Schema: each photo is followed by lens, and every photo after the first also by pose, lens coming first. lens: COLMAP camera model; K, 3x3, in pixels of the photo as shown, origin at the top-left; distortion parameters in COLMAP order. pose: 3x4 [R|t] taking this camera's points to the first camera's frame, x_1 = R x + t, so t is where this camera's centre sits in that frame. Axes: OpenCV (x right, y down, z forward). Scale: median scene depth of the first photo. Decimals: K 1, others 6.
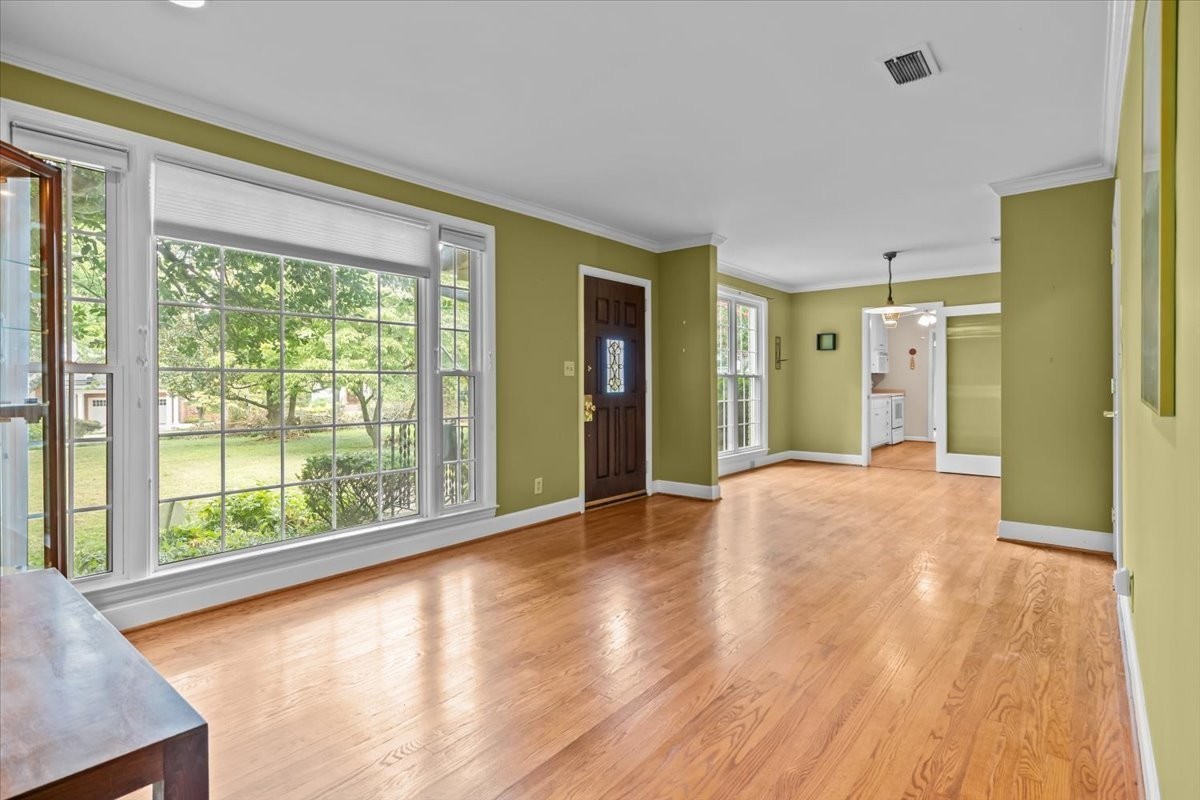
lens RADIAL K [[603.2, 0, 599.9], [0, 603.2, 385.0], [0, 0, 1]] dist [-0.002344, -0.000406]
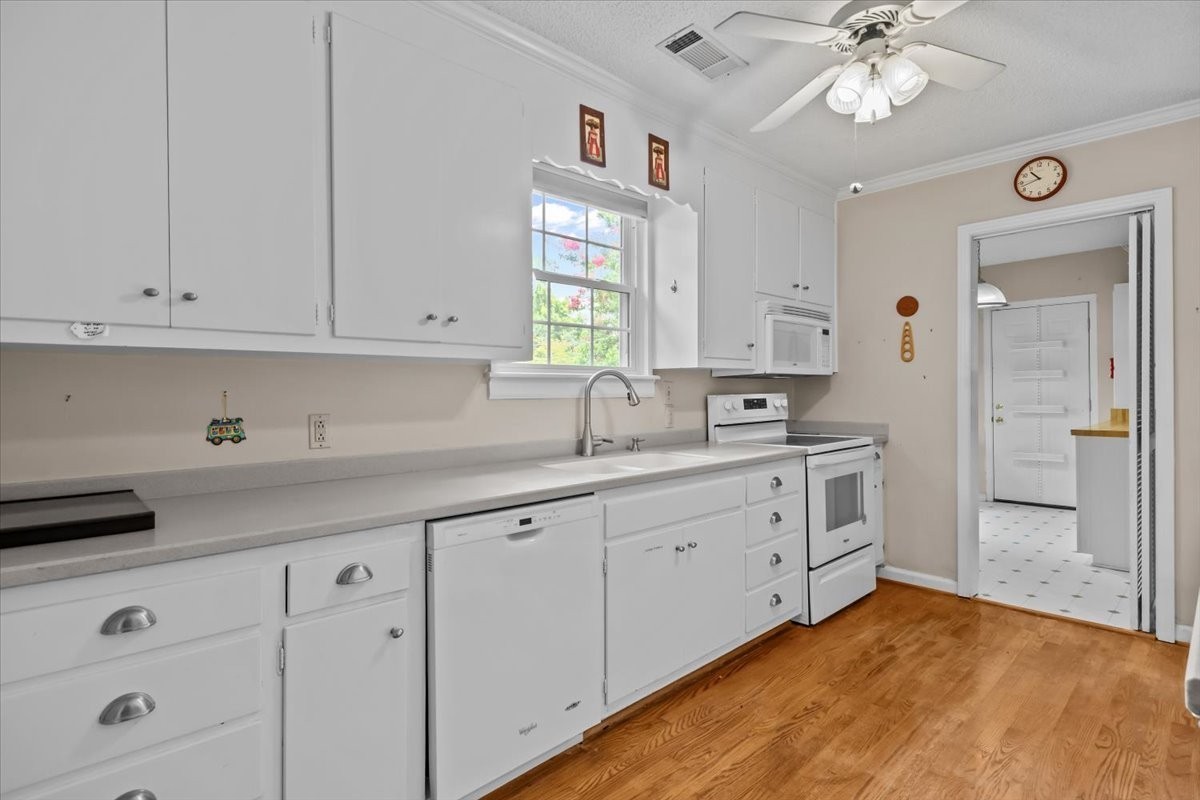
lens RADIAL K [[599.0, 0, 607.2], [0, 599.0, 395.2], [0, 0, 1]] dist [0.002090, 0.000325]
pose [[0.992462, -0.012076, -0.121956, 0.551692], [0.012047, 0.999927, -0.000976, -0.012988], [0.121959, -0.000500, 0.992535, 0.918759]]
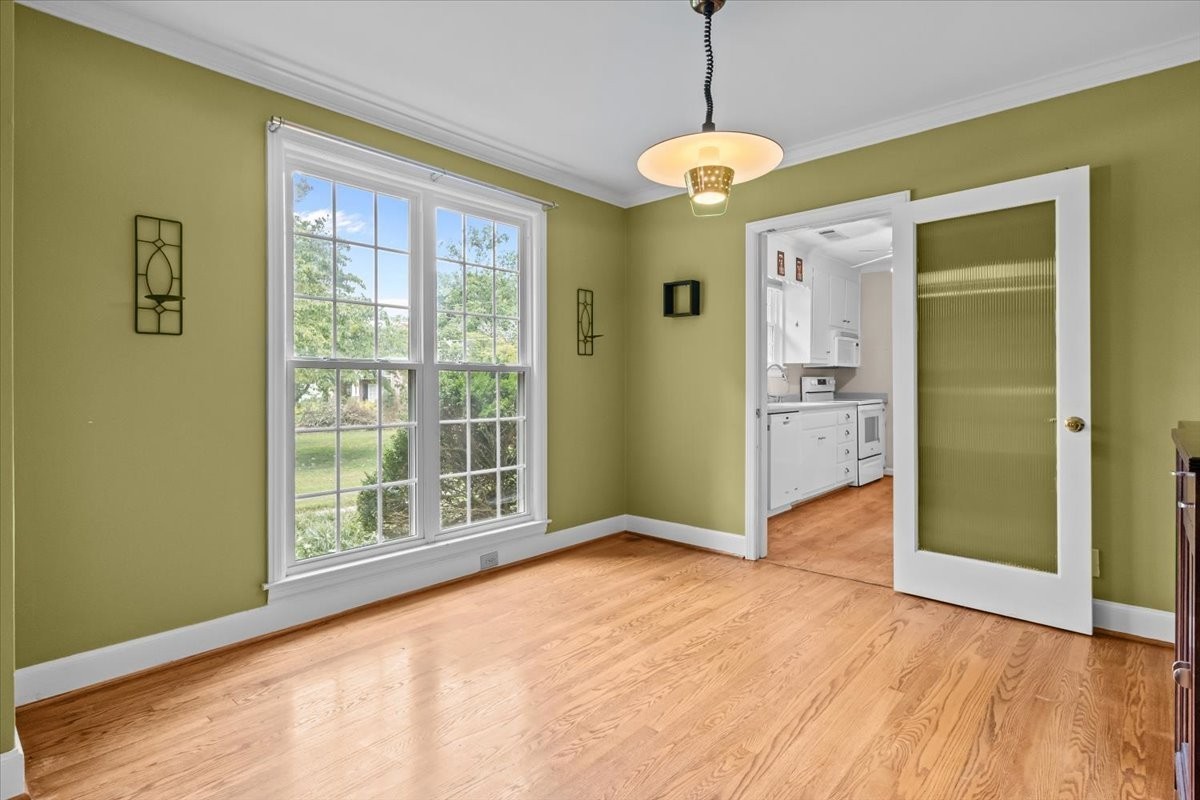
lens RADIAL K [[603.2, 0, 599.9], [0, 603.2, 385.0], [0, 0, 1]] dist [-0.002344, -0.000406]
pose [[0.998864, -0.002414, -0.047585, 0.334994], [0.002329, 0.999996, -0.001850, -0.000682], [0.047589, 0.001737, 0.998865, 0.510175]]
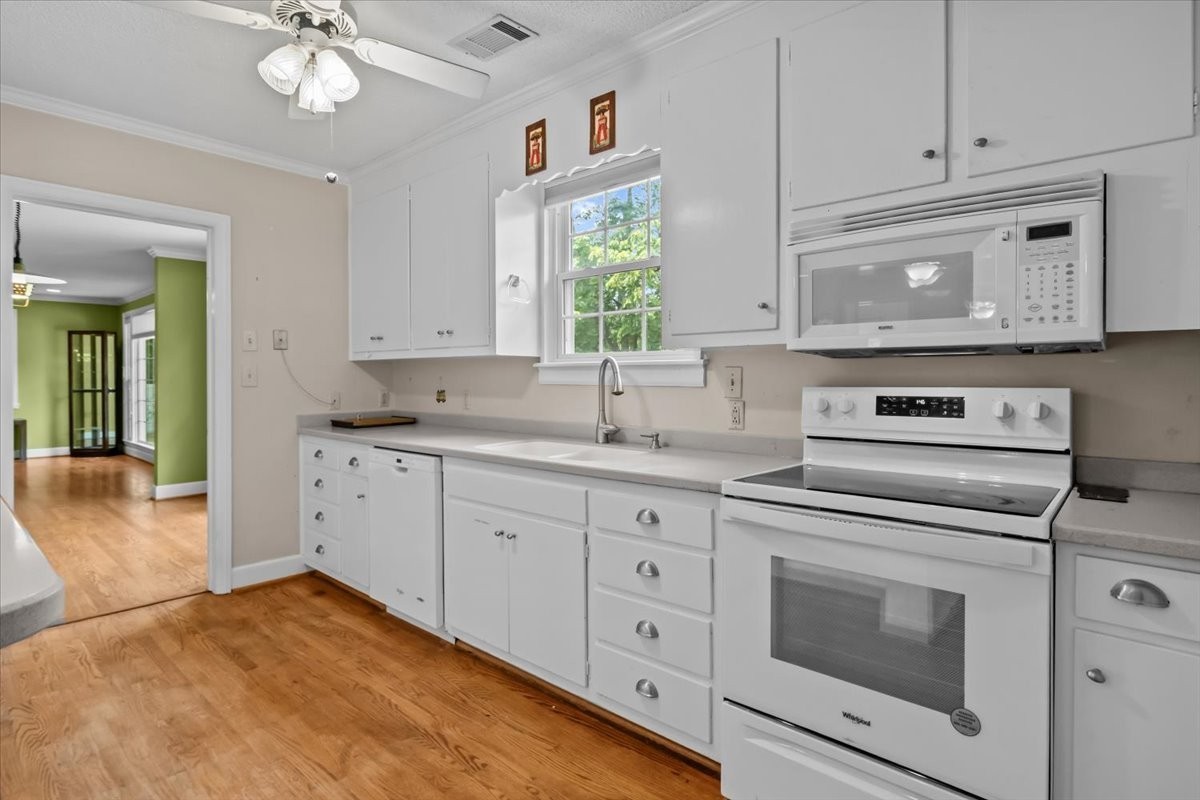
lens RADIAL K [[603.2, 0, 599.9], [0, 603.2, 385.0], [0, 0, 1]] dist [-0.002344, -0.000406]
pose [[-0.039651, 0.008384, -0.999178, 0.837352], [-0.006545, 0.999941, 0.008651, -0.015009], [0.999192, 0.006883, -0.039594, 1.260115]]
